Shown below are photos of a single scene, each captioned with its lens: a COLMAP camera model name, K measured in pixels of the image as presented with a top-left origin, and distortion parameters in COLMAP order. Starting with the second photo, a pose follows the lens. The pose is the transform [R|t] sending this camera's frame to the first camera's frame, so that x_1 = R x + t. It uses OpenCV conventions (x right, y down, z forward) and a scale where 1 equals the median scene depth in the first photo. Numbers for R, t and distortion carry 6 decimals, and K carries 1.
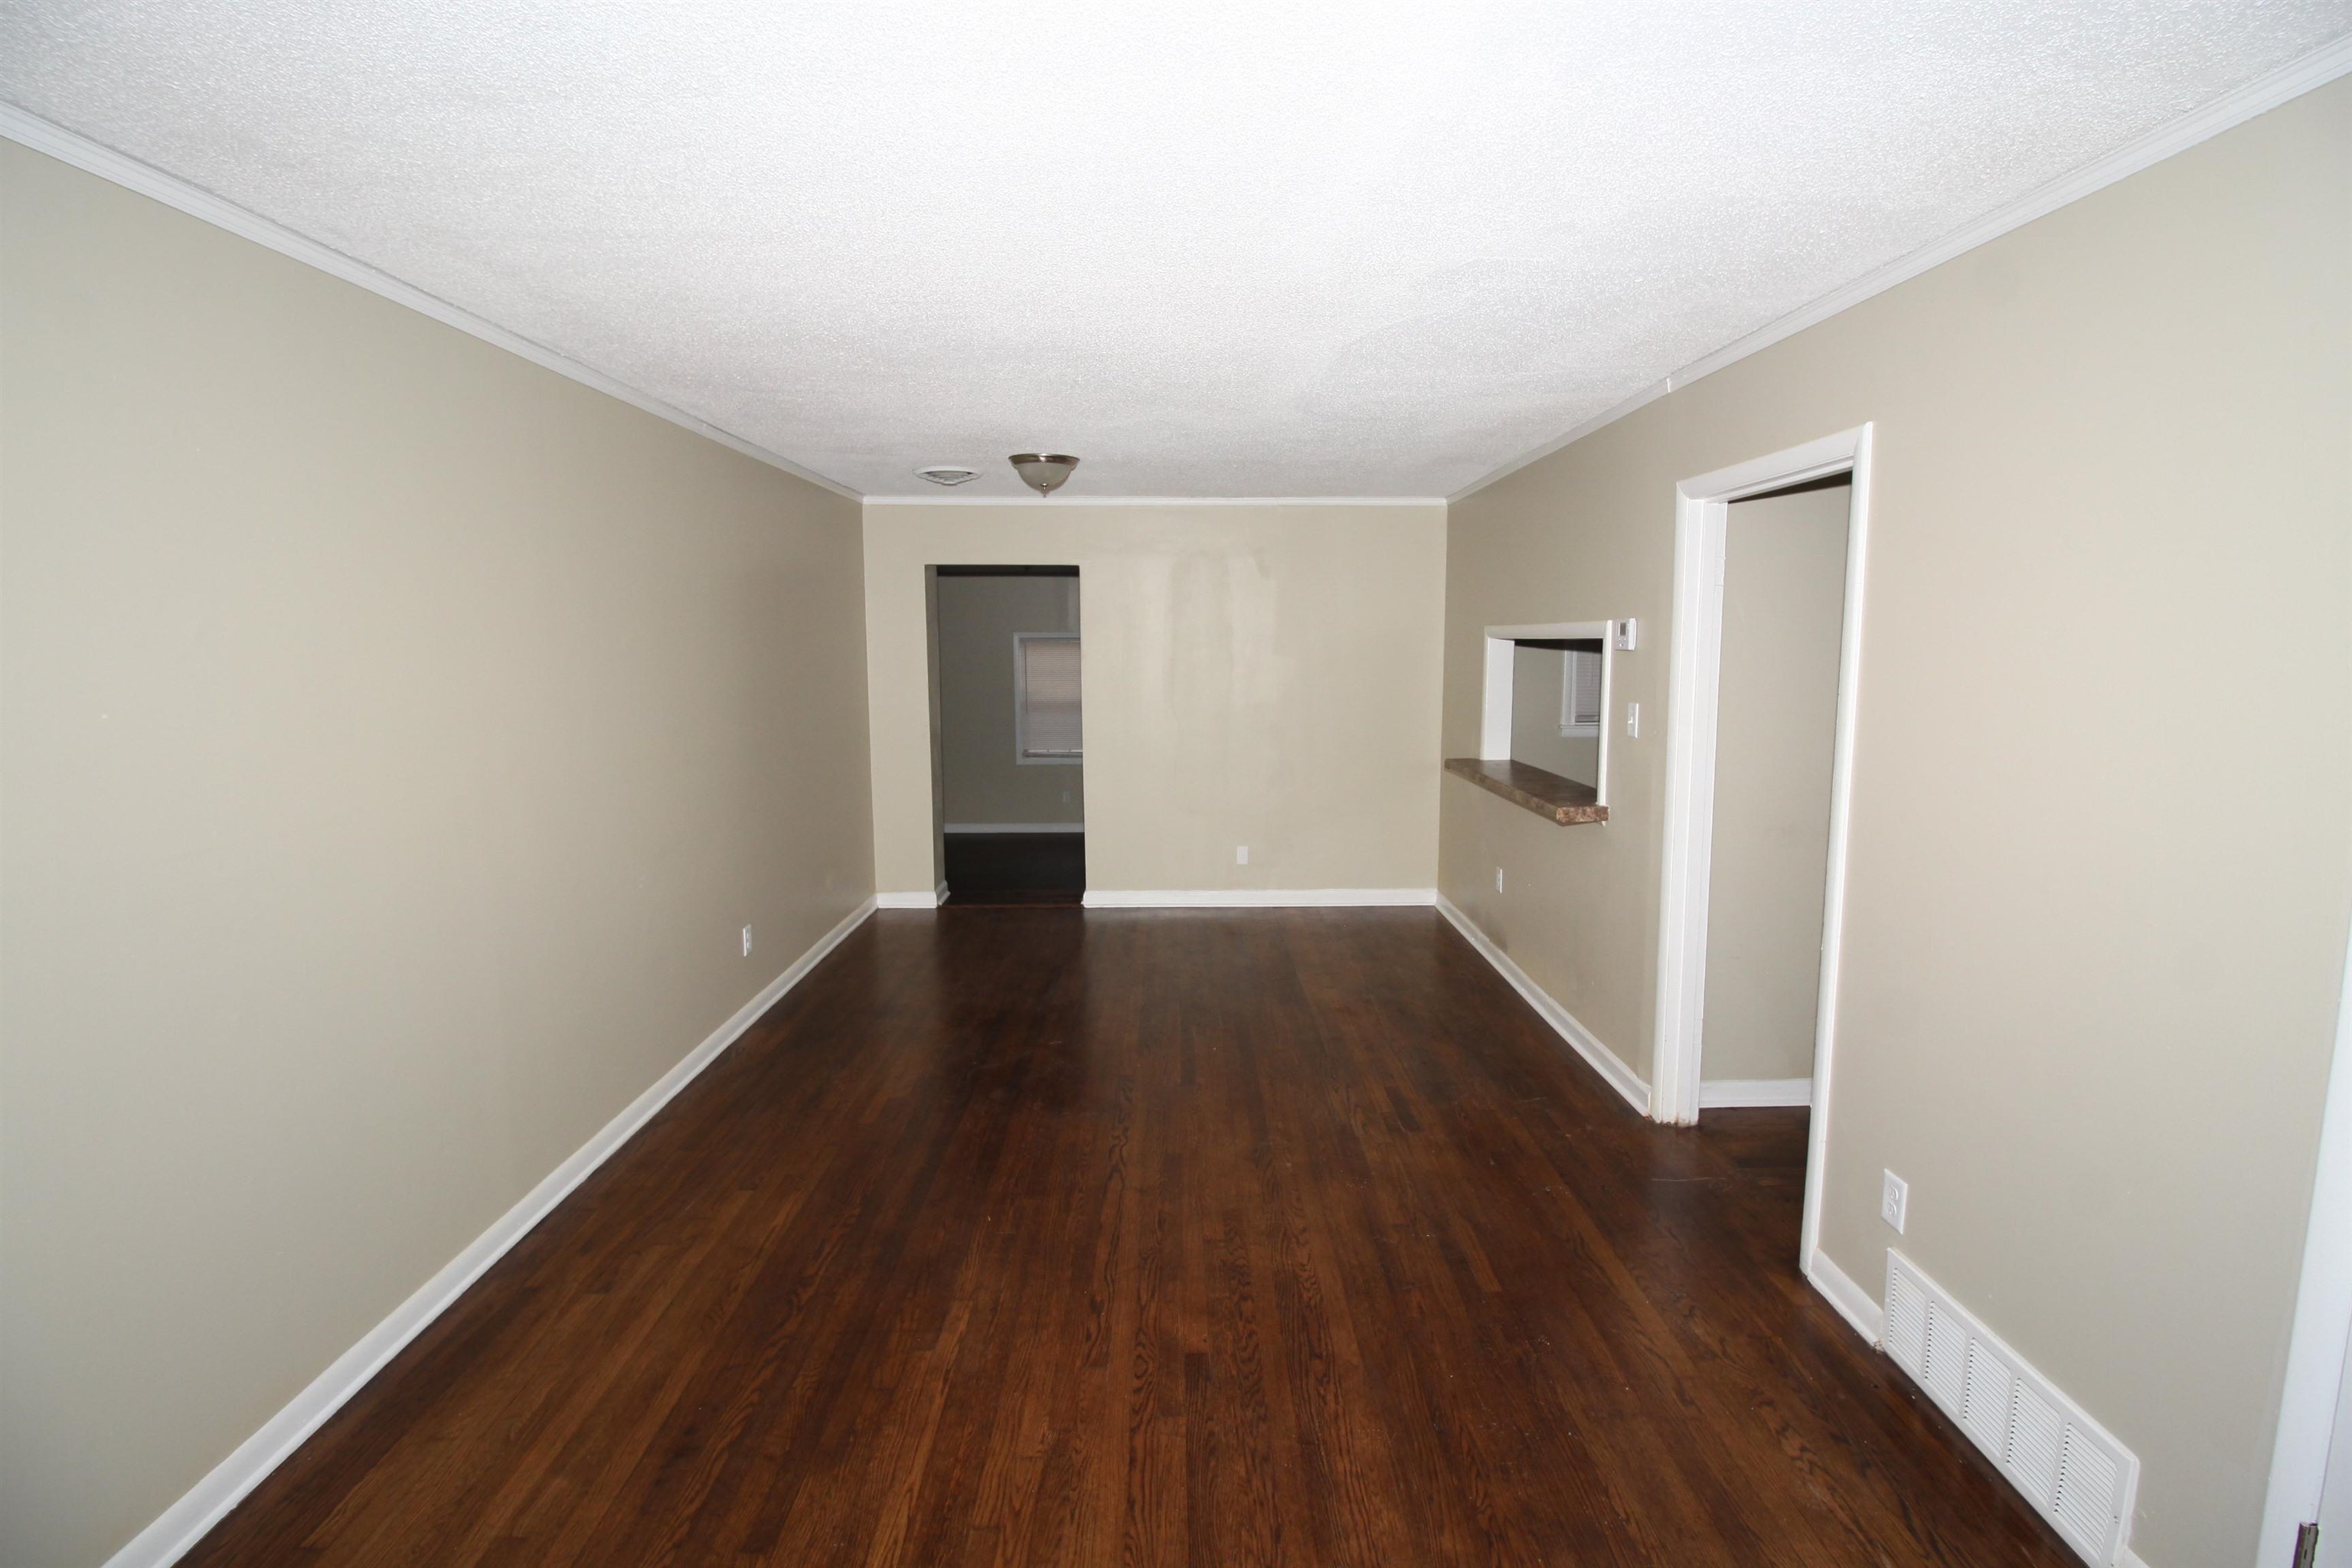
lens RADIAL K [[1105.5, 0, 1180.5], [0, 1105.5, 773.4], [0, 0, 1]] dist [-0.012798, -0.001283]
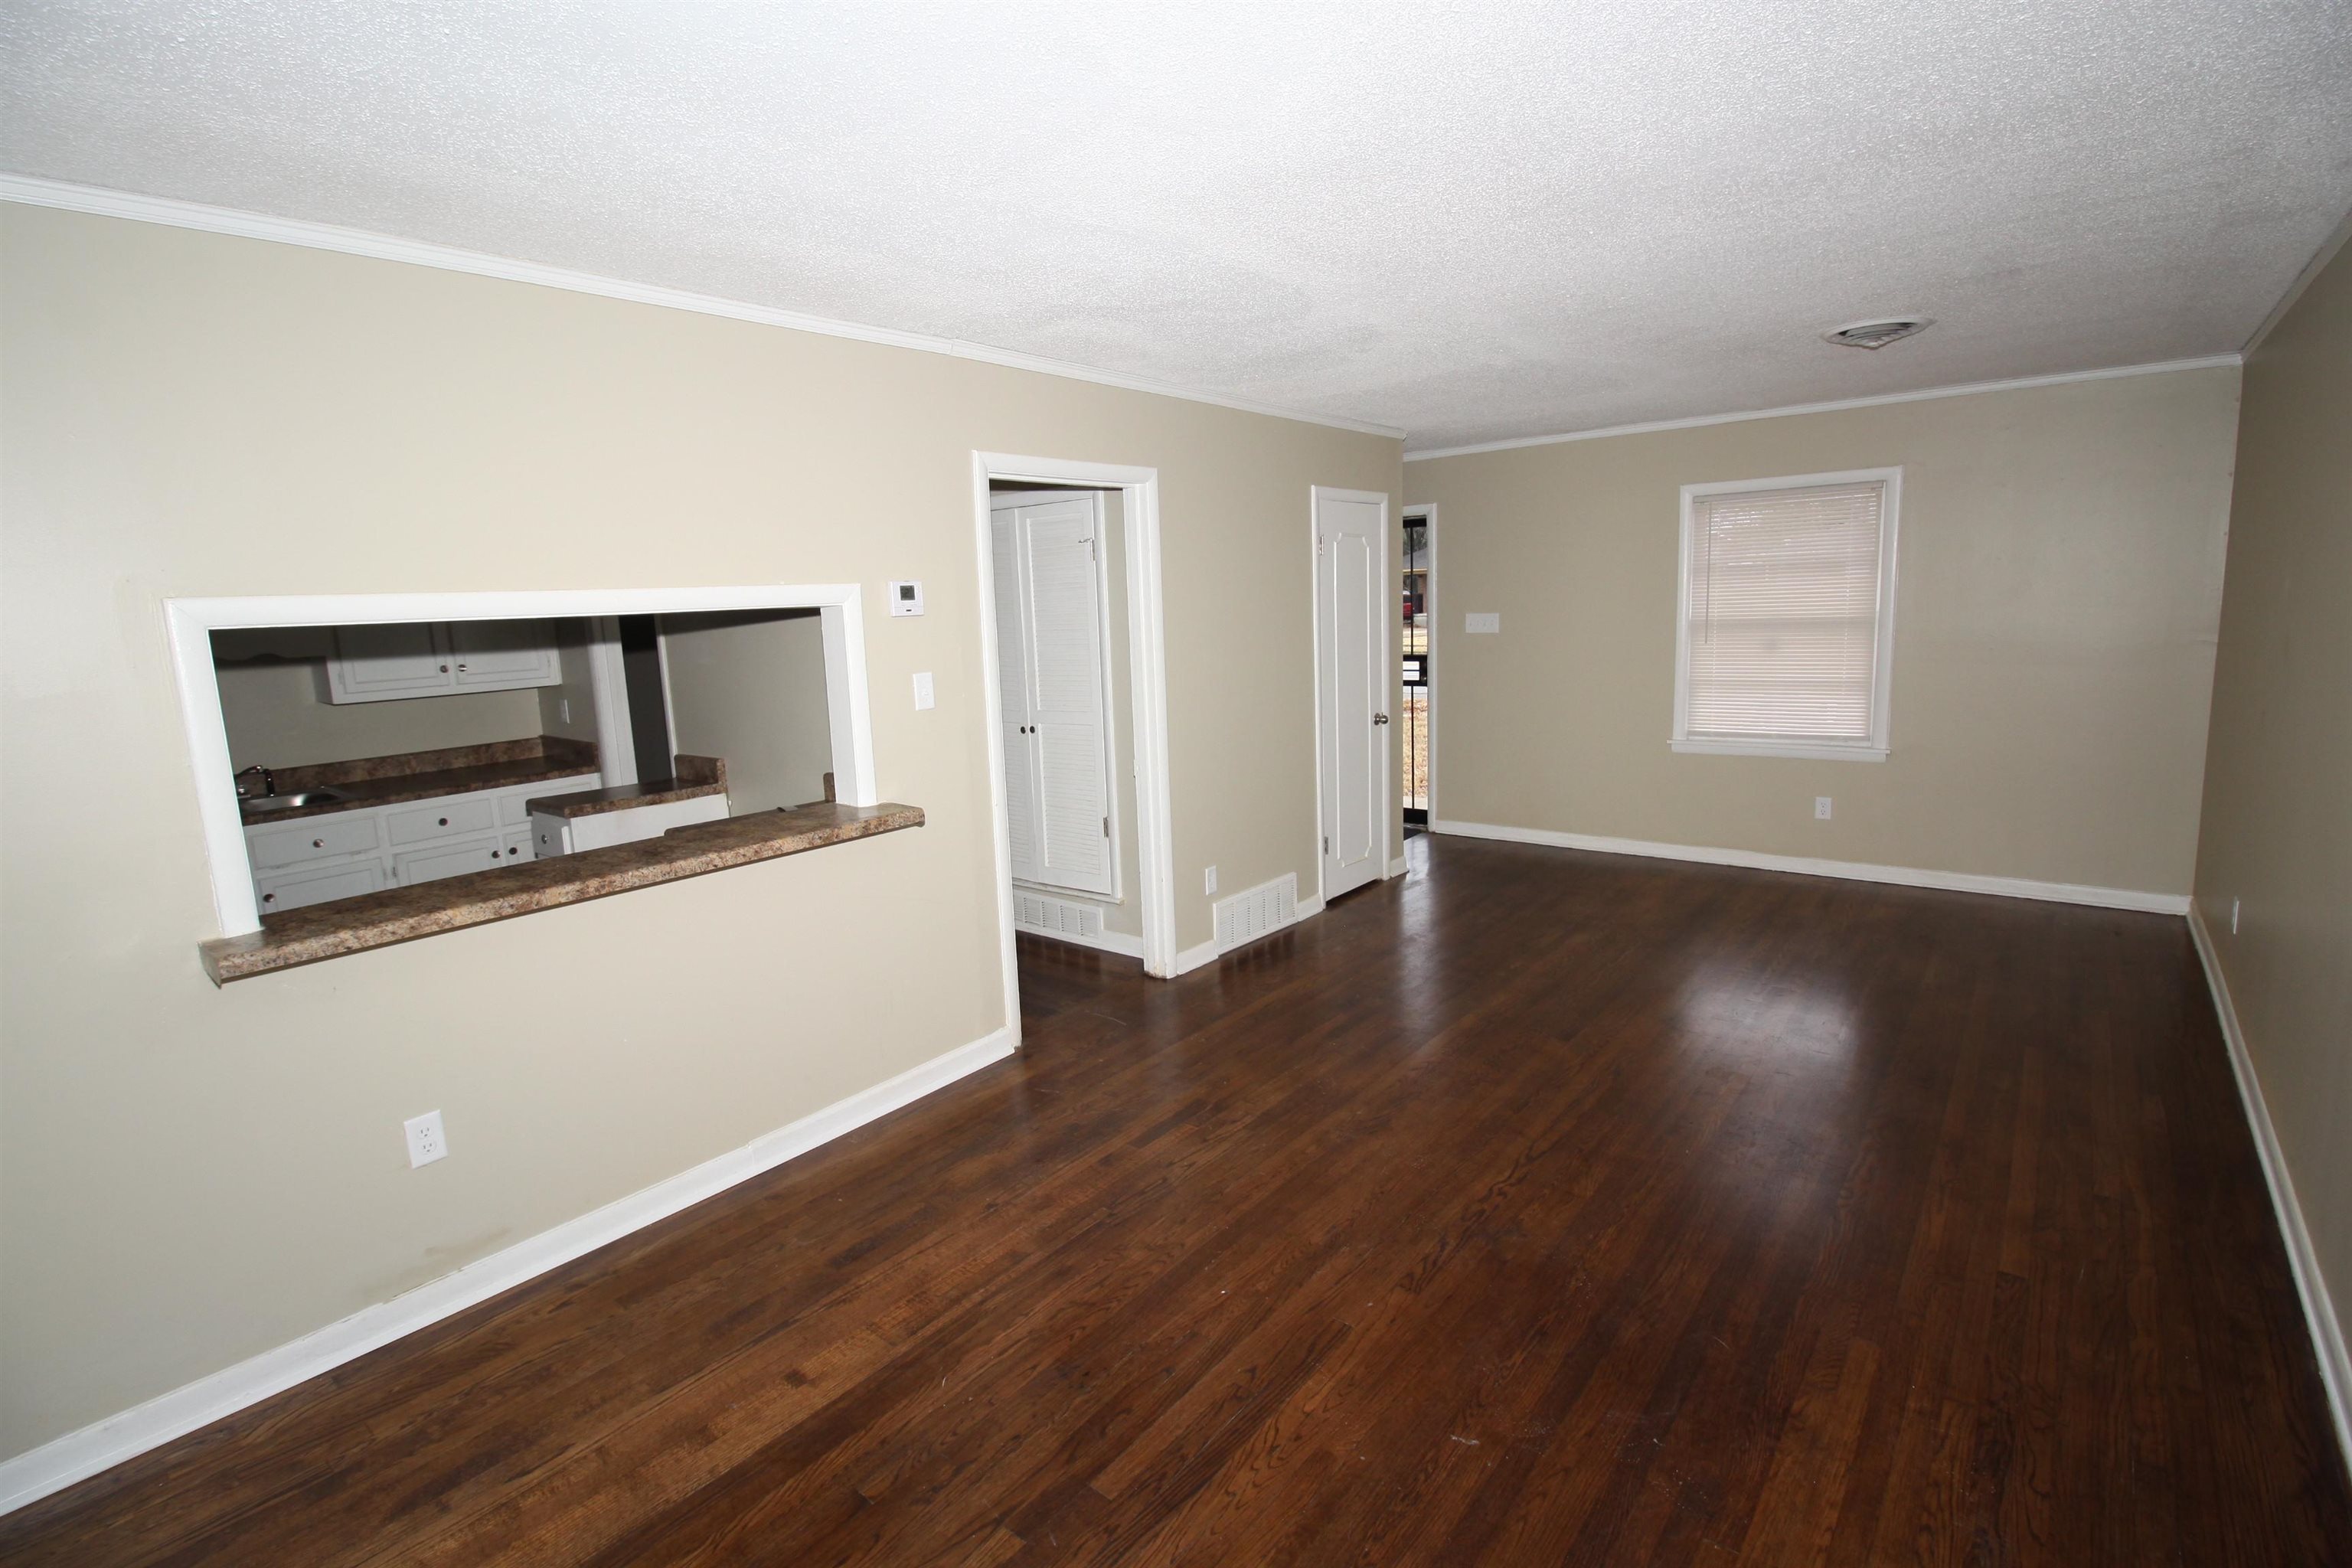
lens RADIAL K [[1105.5, 0, 1189.9], [0, 1105.5, 780.2], [0, 0, 1]] dist [-0.012798, -0.001283]
pose [[-0.775459, -0.071738, 0.627309, -0.368035], [0.126696, 0.955638, 0.265903, -0.204422], [-0.618556, 0.285674, -0.731969, 1.658698]]
